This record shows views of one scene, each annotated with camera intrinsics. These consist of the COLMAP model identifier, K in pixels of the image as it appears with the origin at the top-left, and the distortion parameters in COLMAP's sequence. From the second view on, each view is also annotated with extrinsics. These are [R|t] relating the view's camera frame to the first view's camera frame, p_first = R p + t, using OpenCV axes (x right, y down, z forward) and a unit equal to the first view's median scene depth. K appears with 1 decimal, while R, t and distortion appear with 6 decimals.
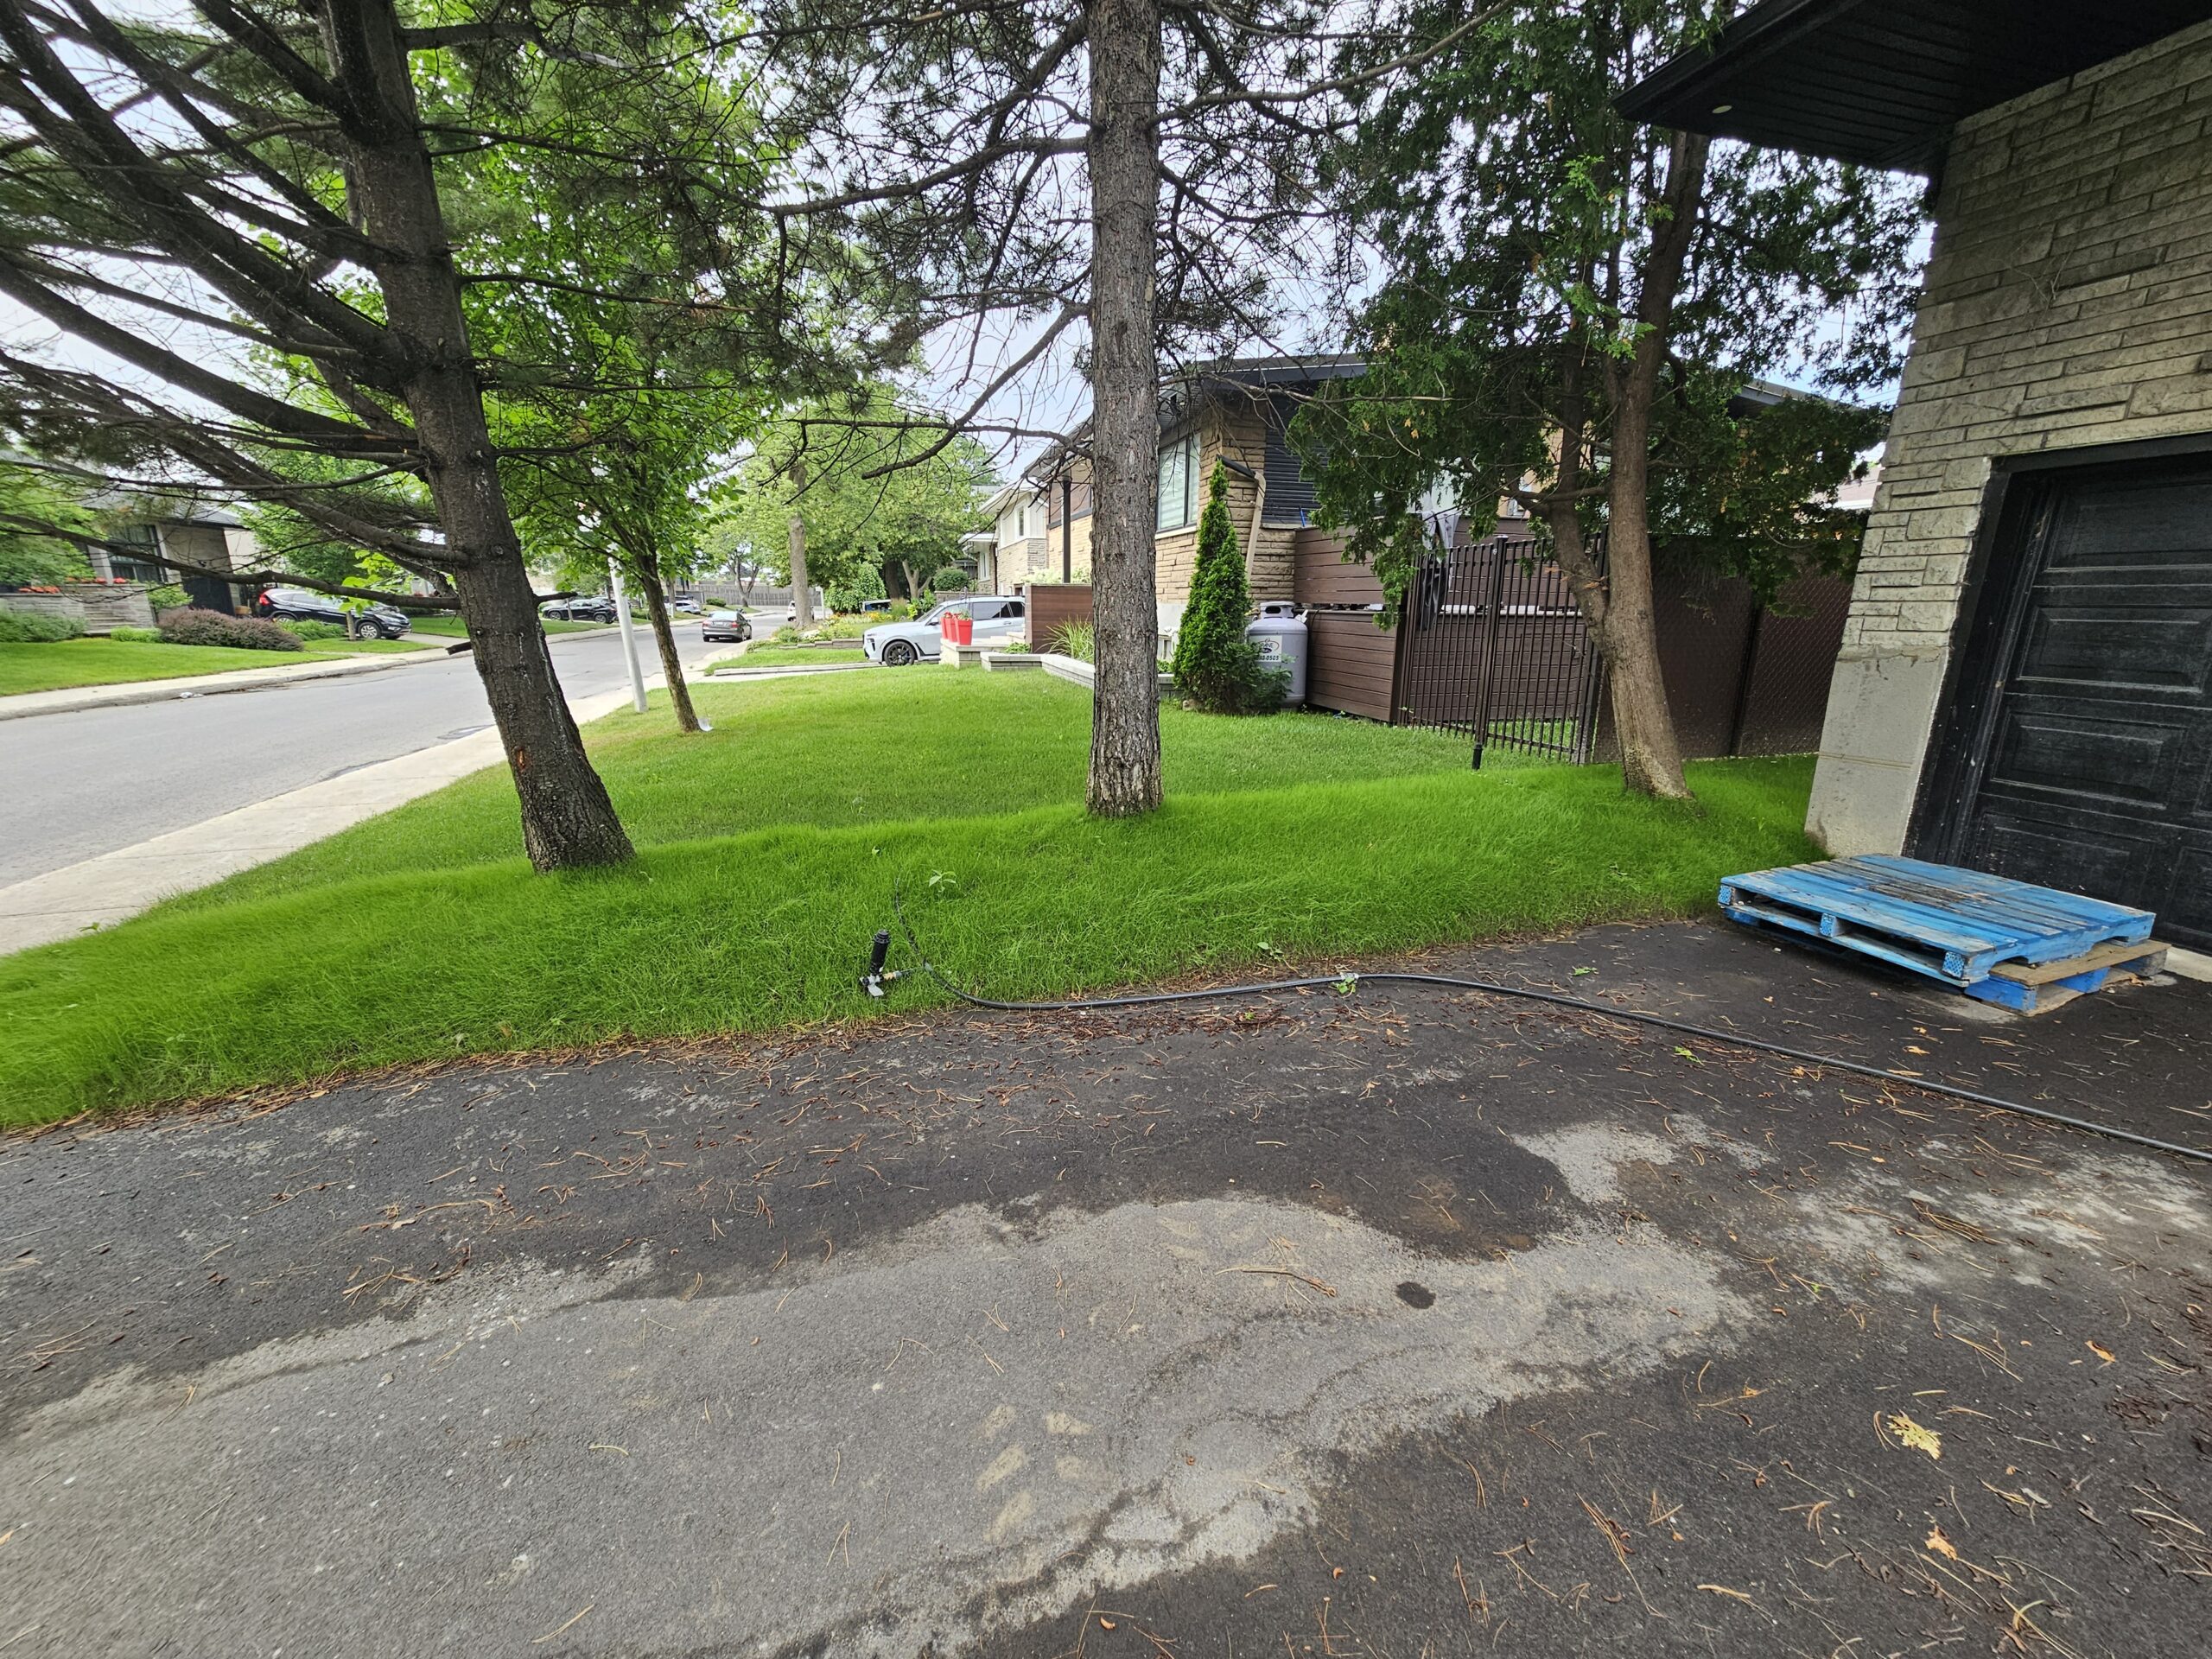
lens RADIAL K [[908.0, 0, 1106.0], [0, 908.0, 829.5], [0, 0, 1]] dist [0.001009, 0.002949]
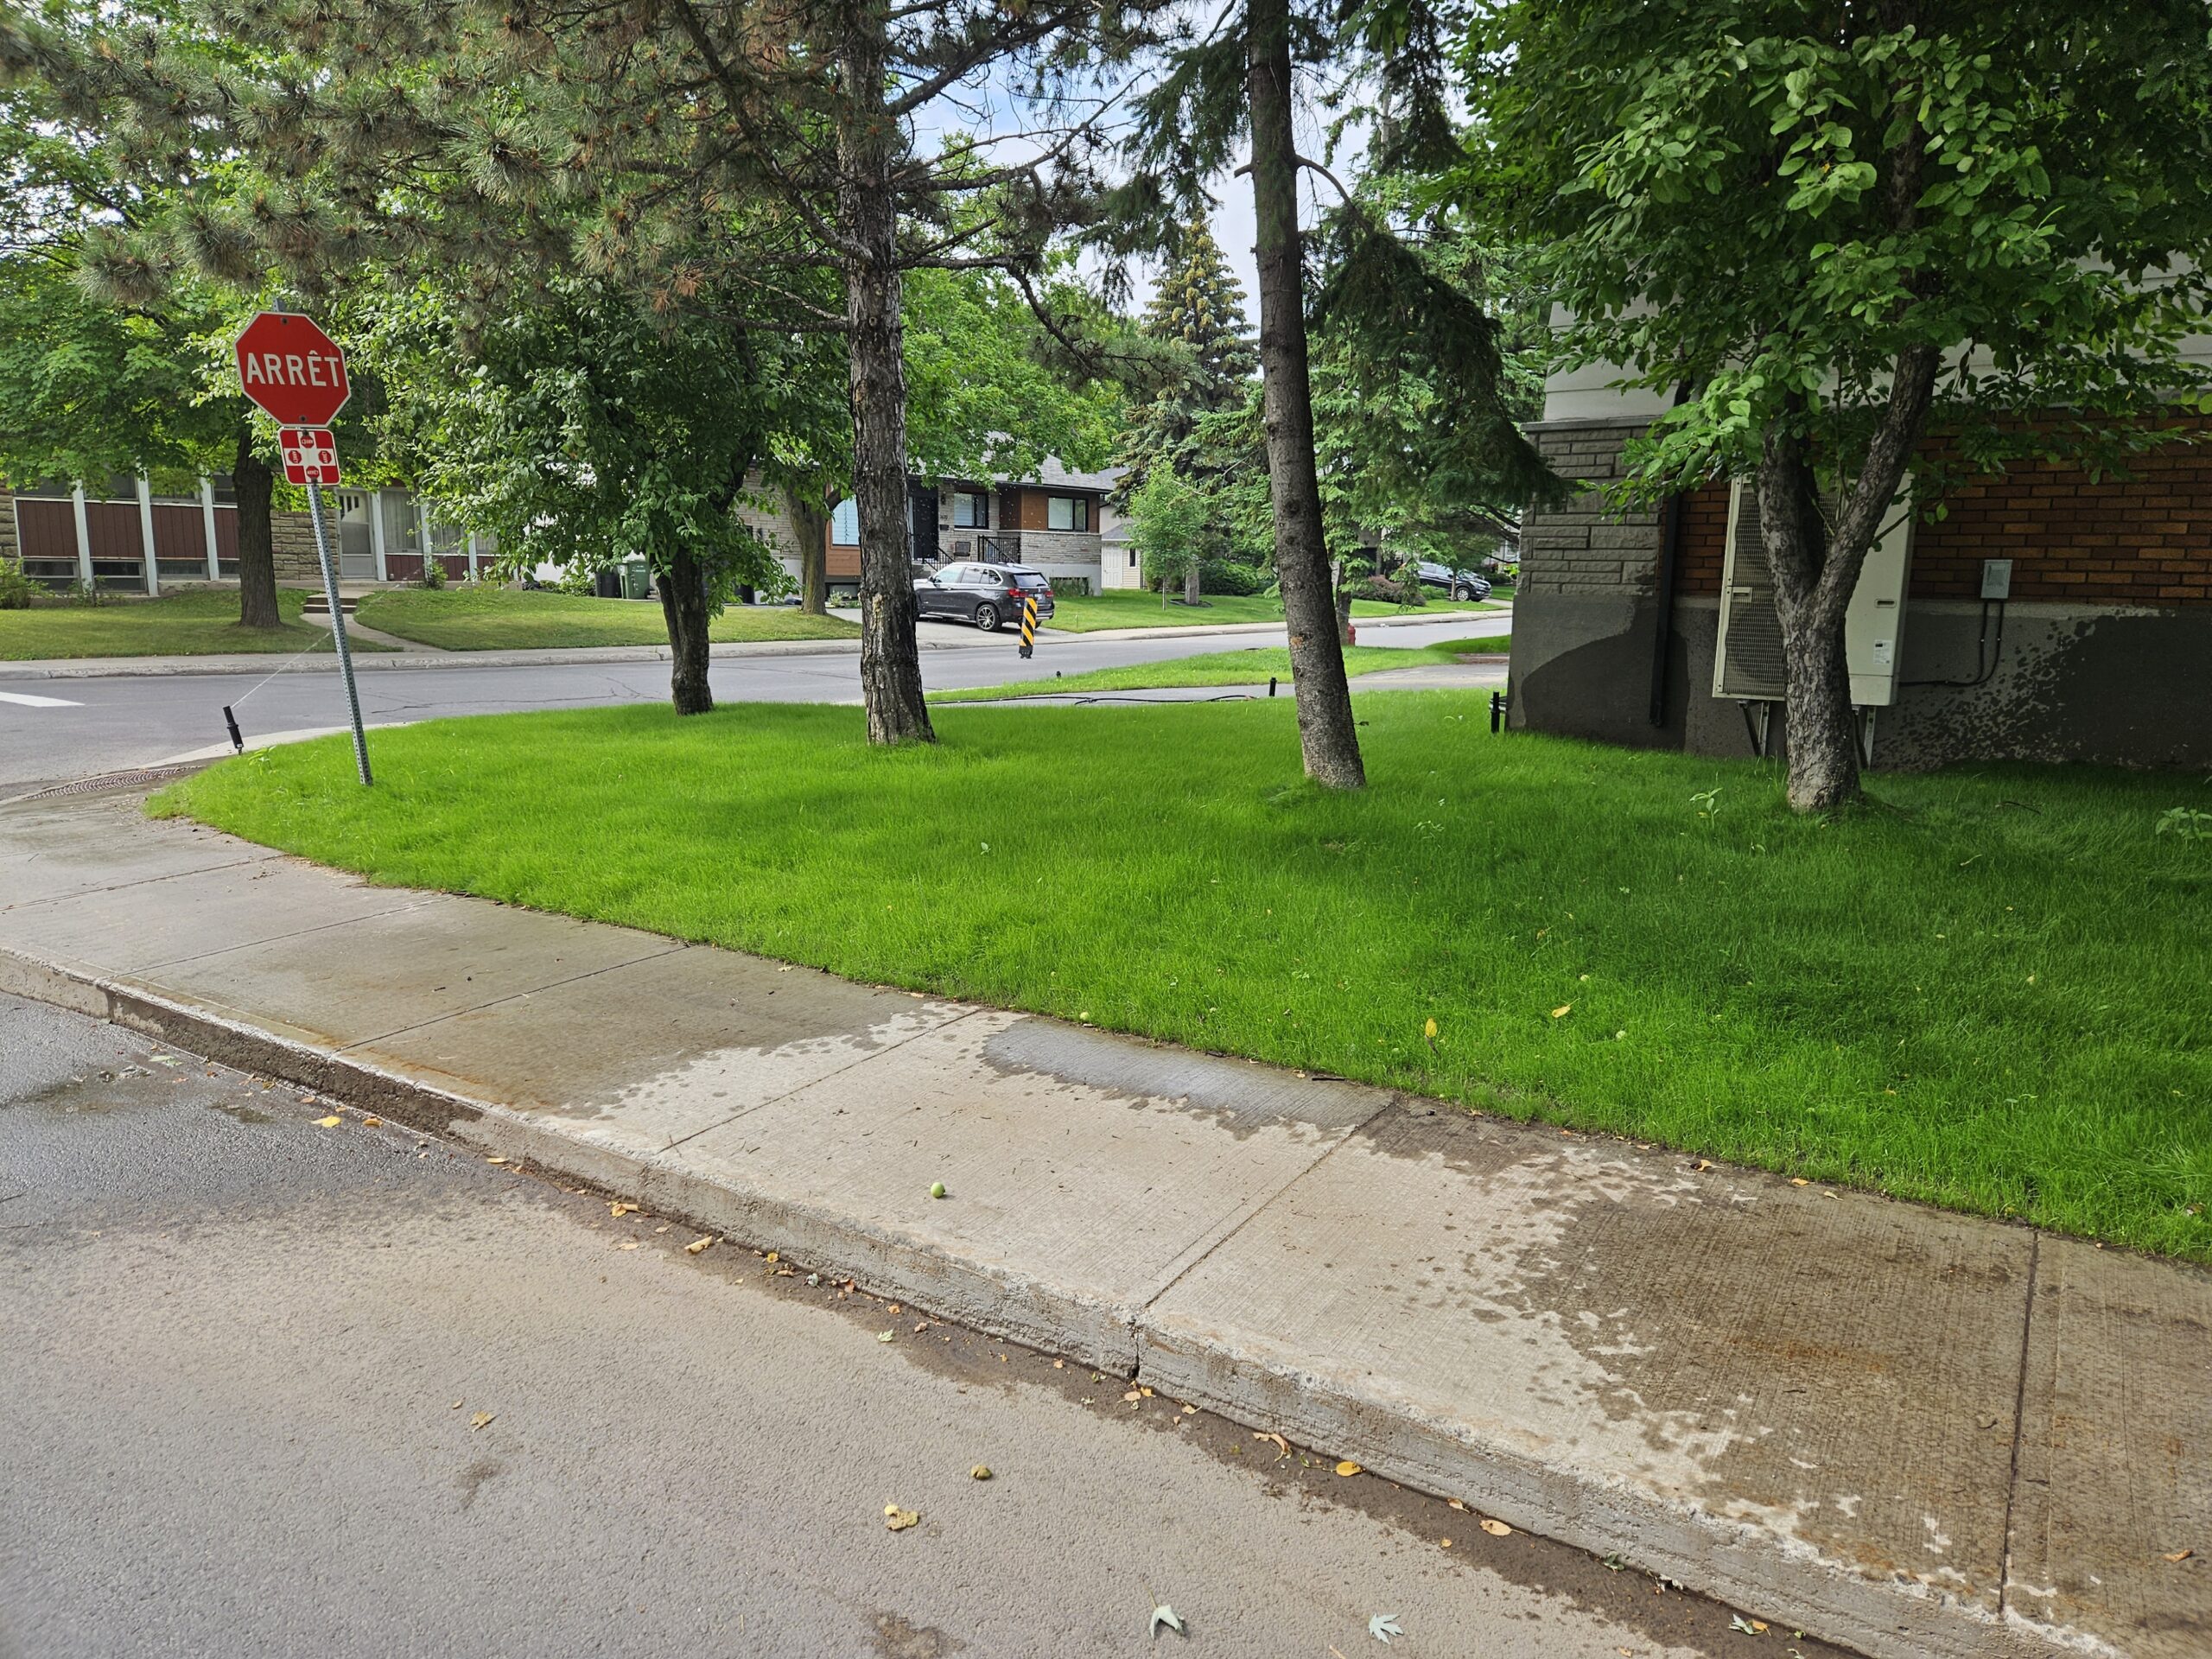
lens RADIAL K [[1477.9, 0, 1117.4], [0, 1477.9, 801.0], [0, 0, 1]] dist [0.086874, -0.070720]
pose [[0.657178, 0.119248, -0.744242, 0.431036], [-0.190988, 0.981526, -0.011379, 0.175119], [0.729136, 0.149619, 0.667813, -0.667765]]
